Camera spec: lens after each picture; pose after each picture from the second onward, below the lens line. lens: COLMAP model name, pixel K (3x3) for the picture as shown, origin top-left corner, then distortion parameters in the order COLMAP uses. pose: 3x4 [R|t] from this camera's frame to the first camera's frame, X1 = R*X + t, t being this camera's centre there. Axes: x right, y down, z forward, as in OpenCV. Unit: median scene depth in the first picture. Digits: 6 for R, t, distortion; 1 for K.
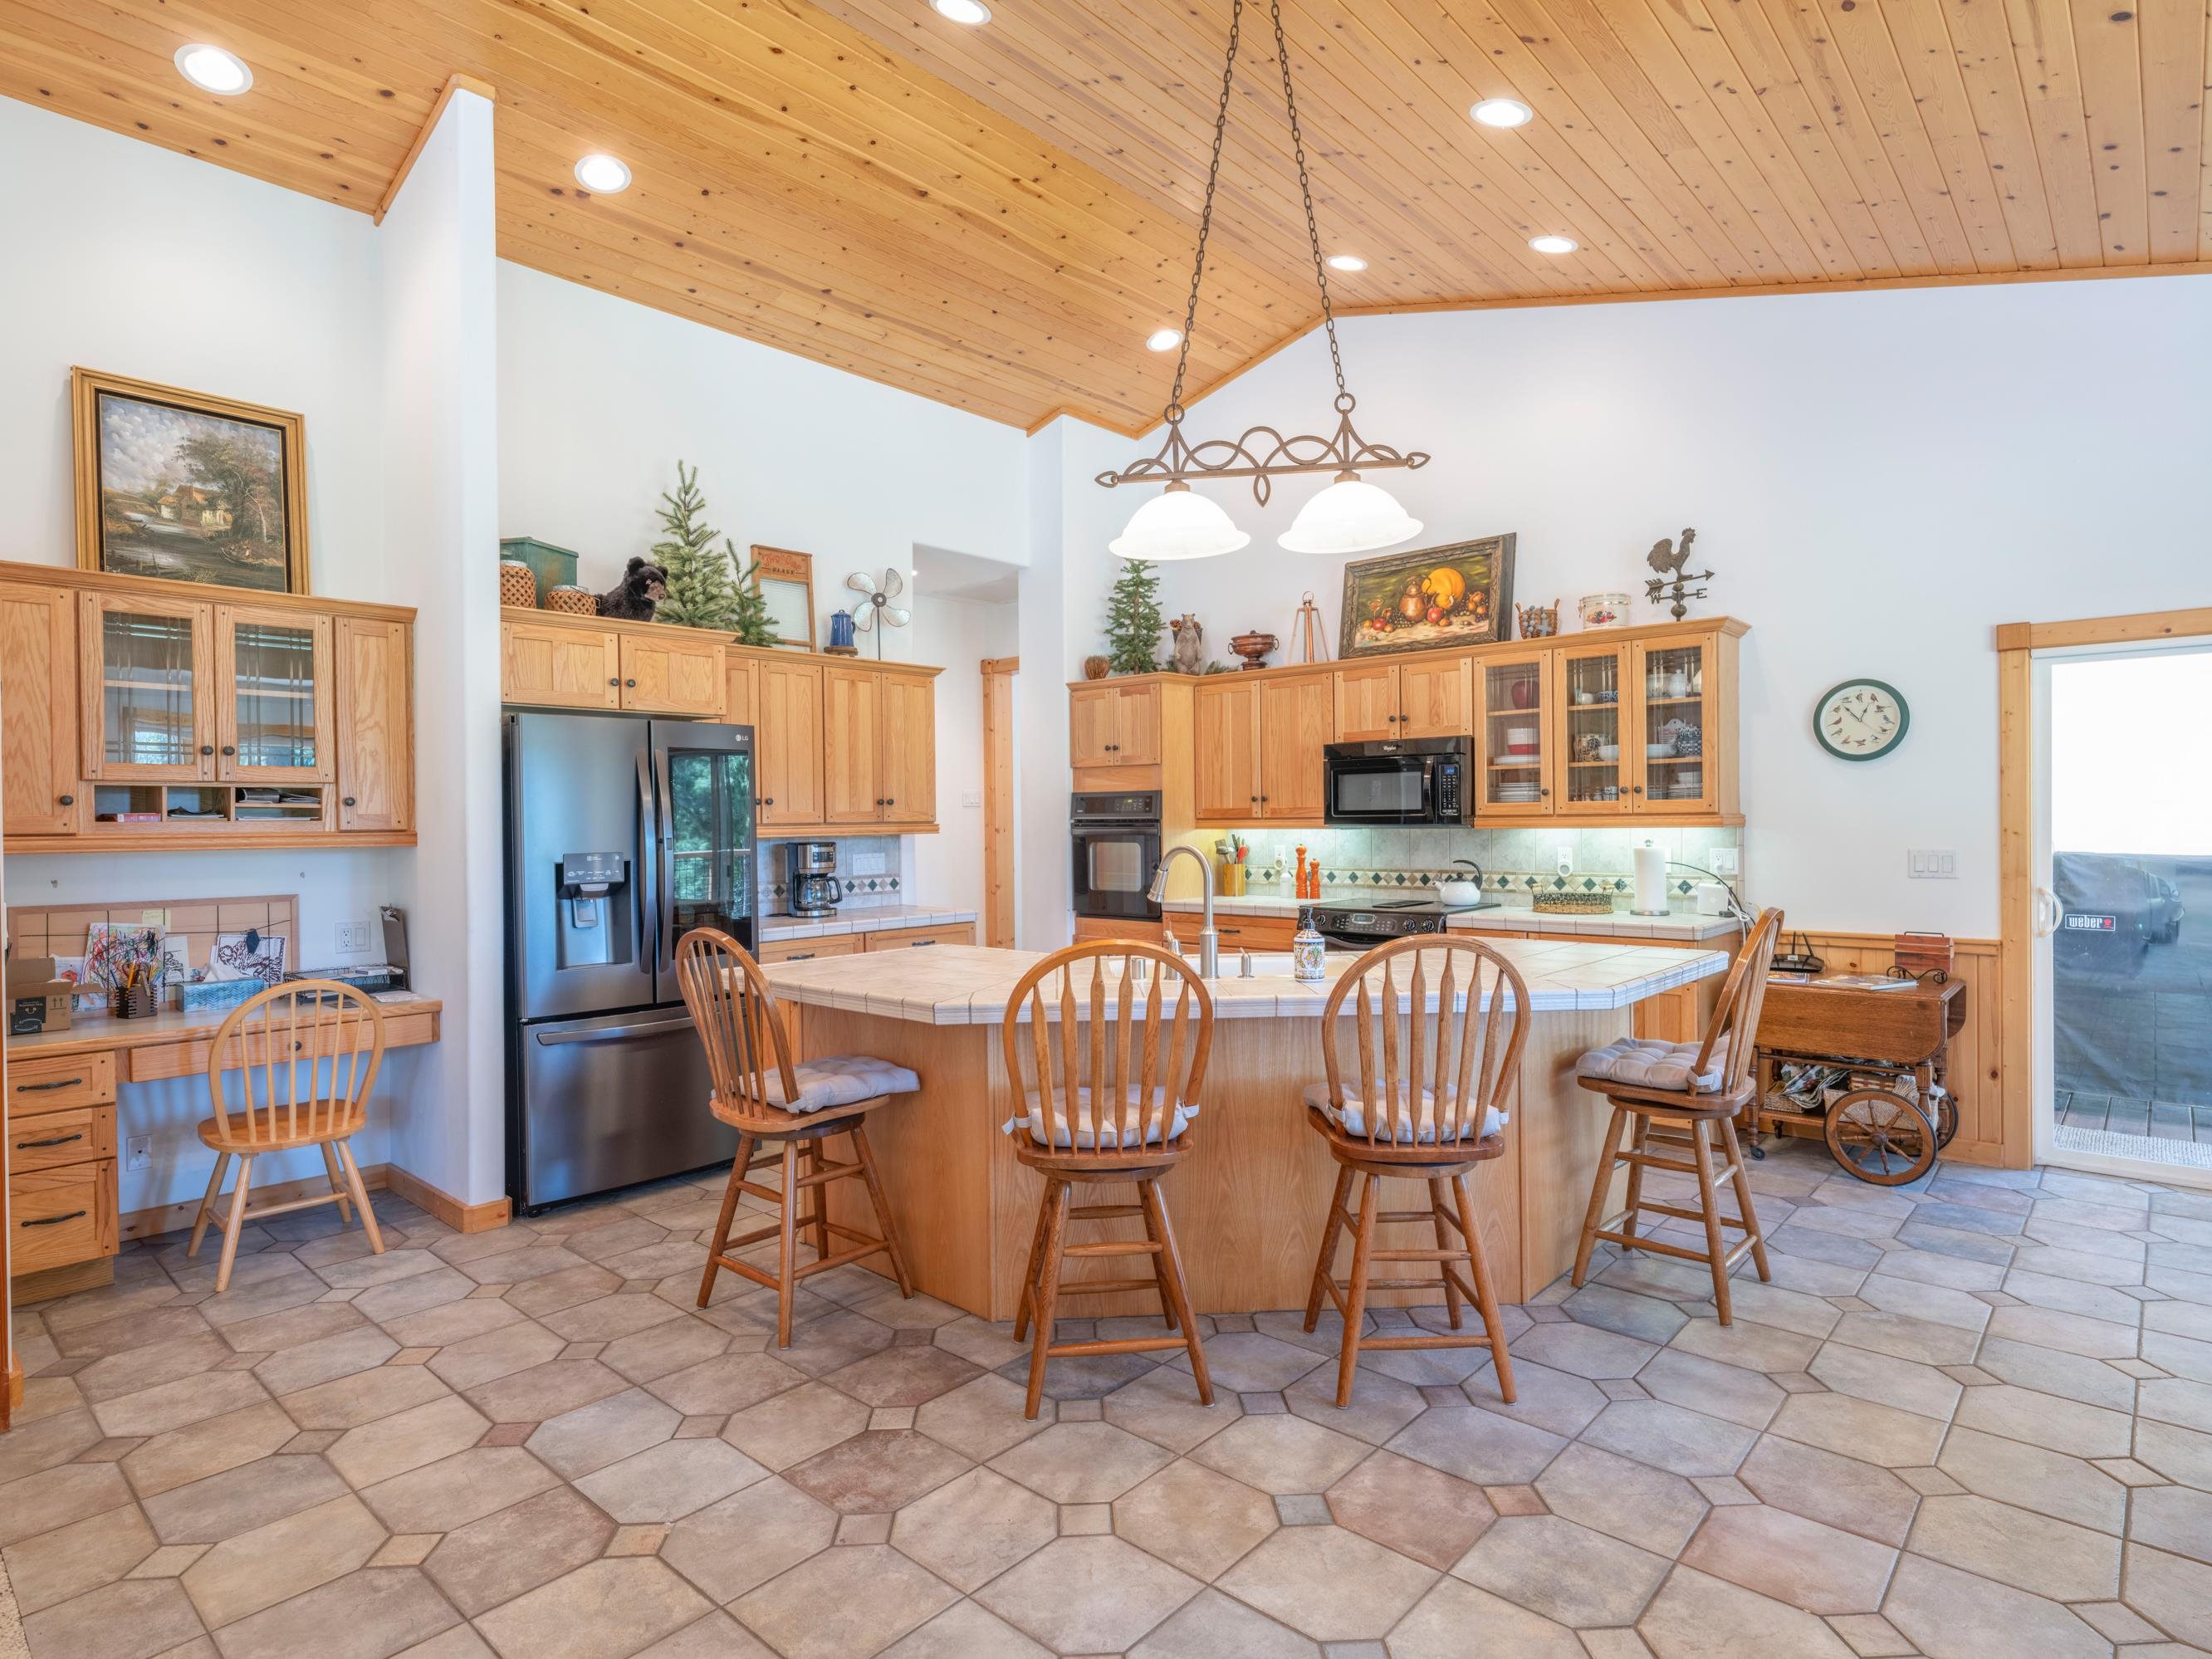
lens RADIAL K [[1181.8, 0, 1110.2], [0, 1181.8, 832.2], [0, 0, 1]] dist [0.001211, 0.000186]
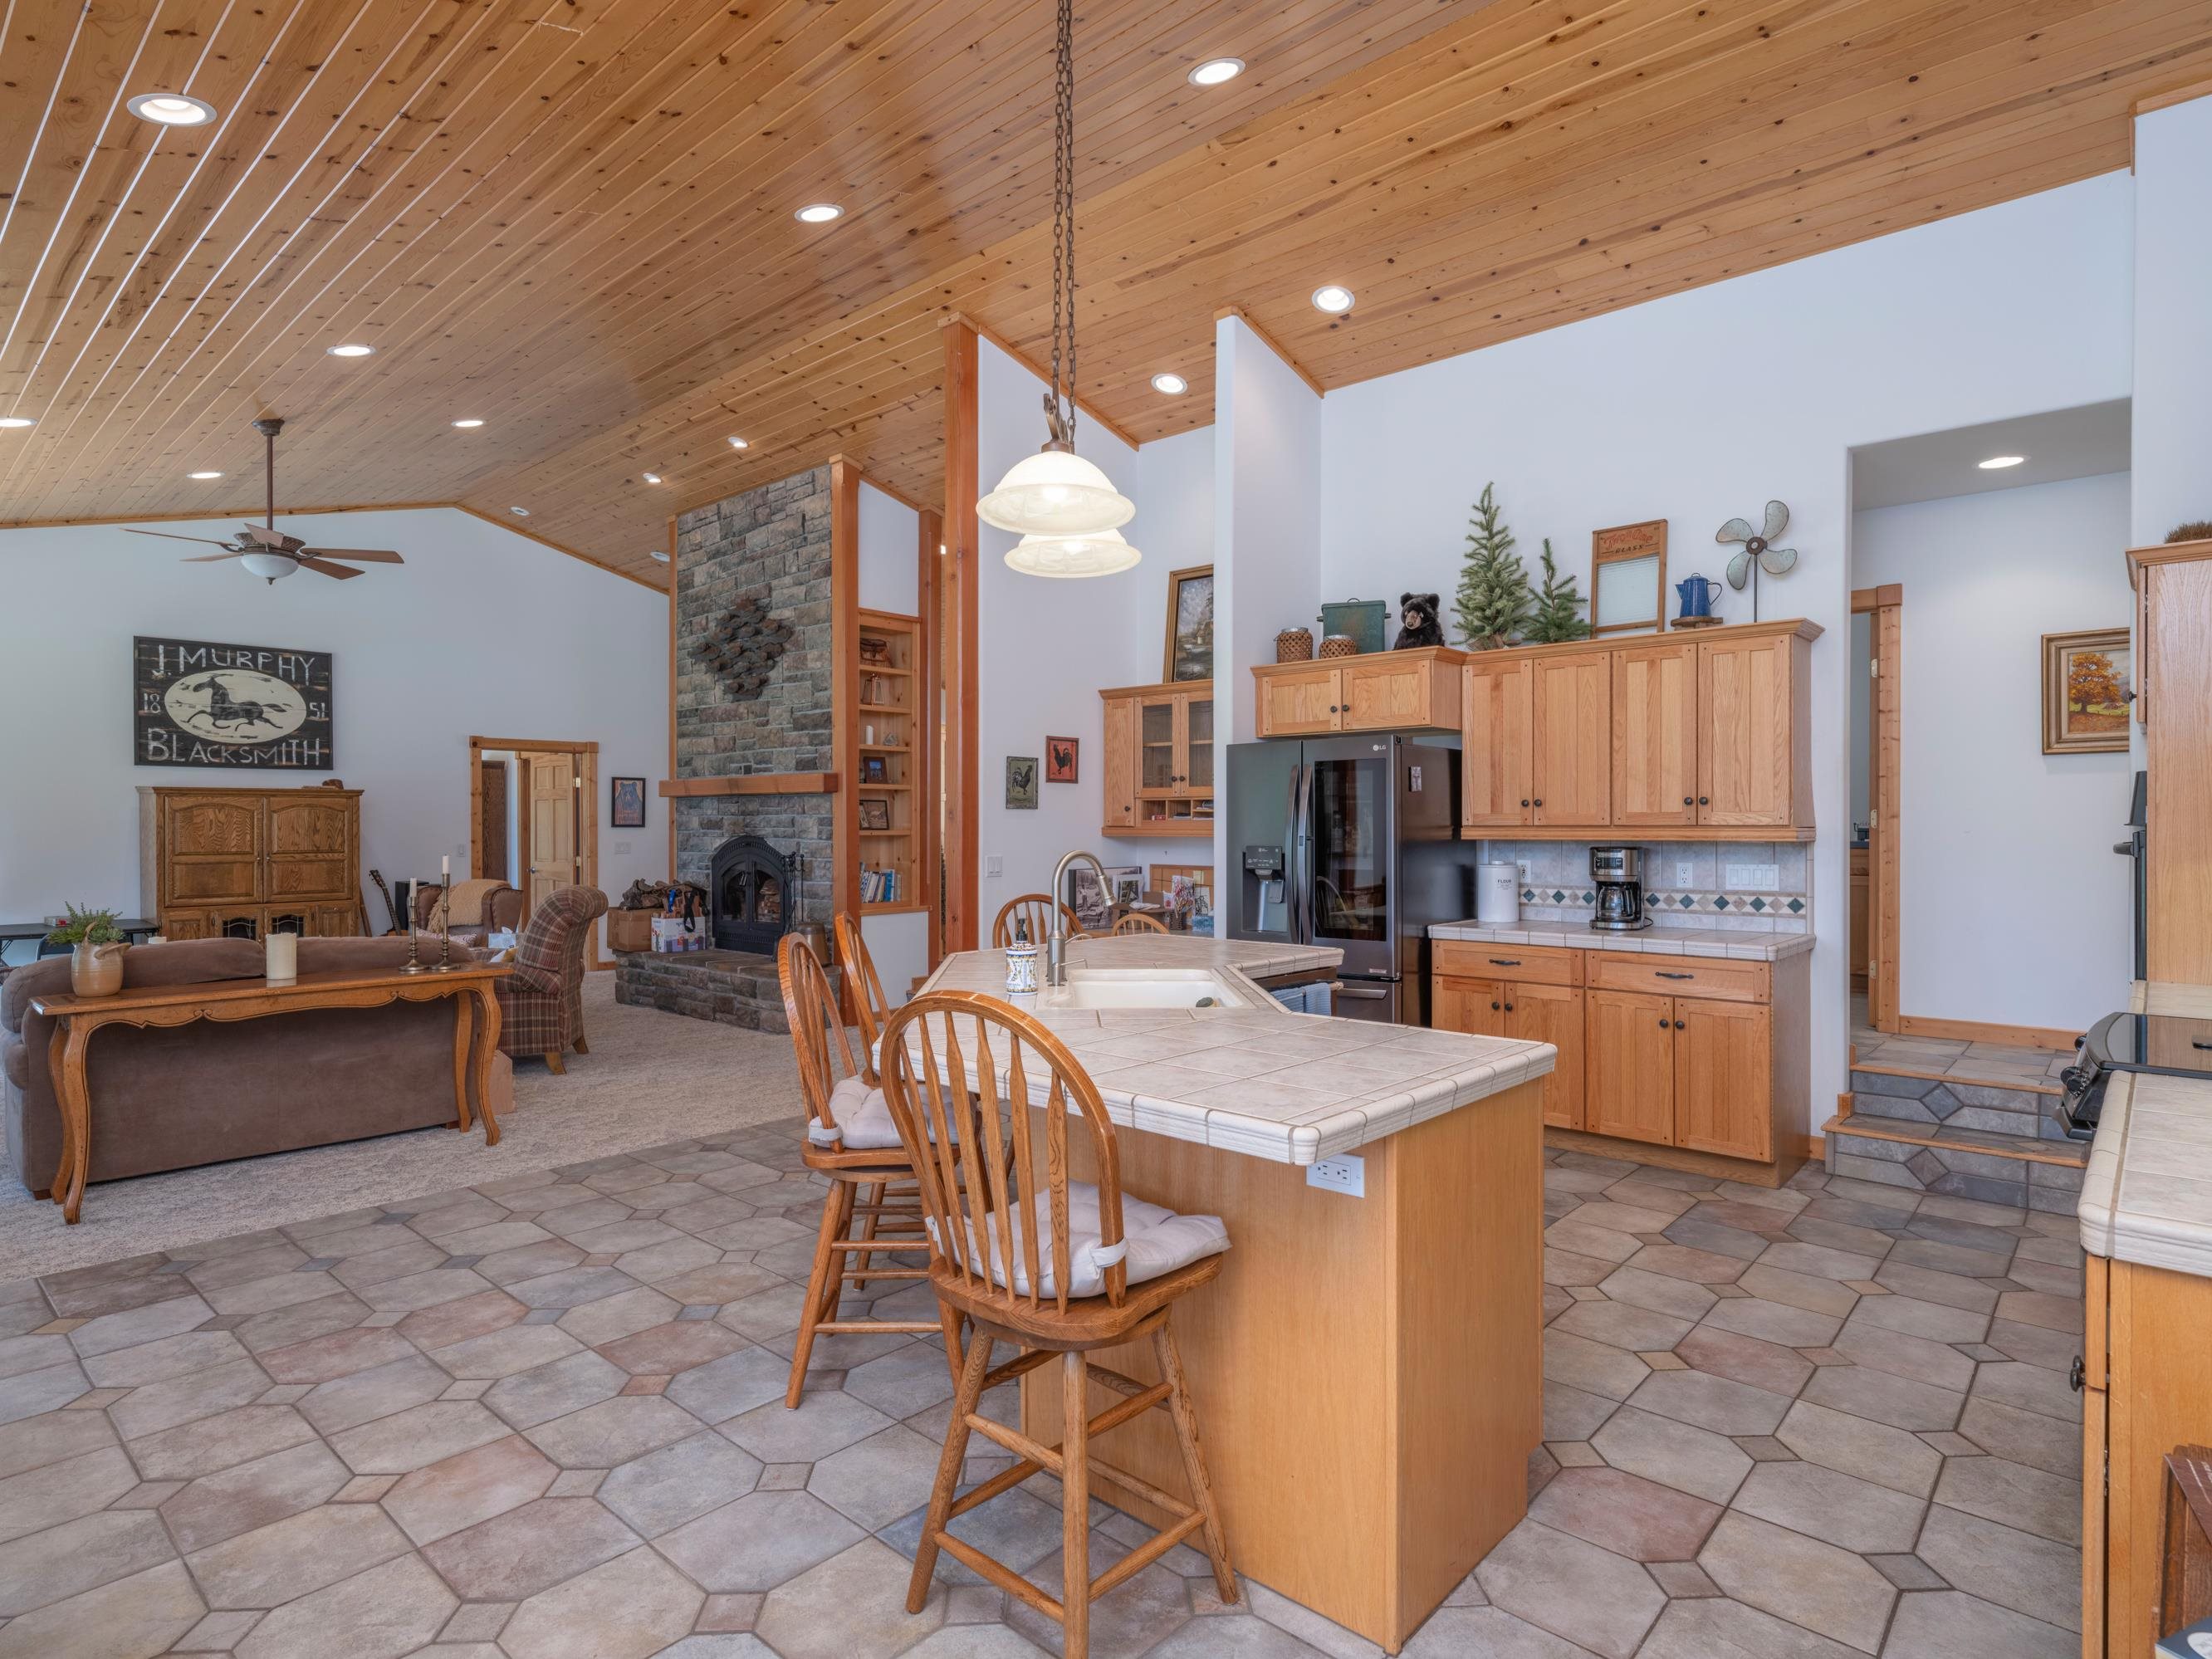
lens RADIAL K [[1174.1, 0, 1106.0], [0, 1174.1, 829.5], [0, 0, 1]] dist [0.002987, -0.006946]
pose [[0.000837, 0.015388, -0.999881, 0.655057], [-0.011808, 0.999812, 0.015377, -0.014141], [0.999930, 0.011793, 0.001018, 0.620818]]
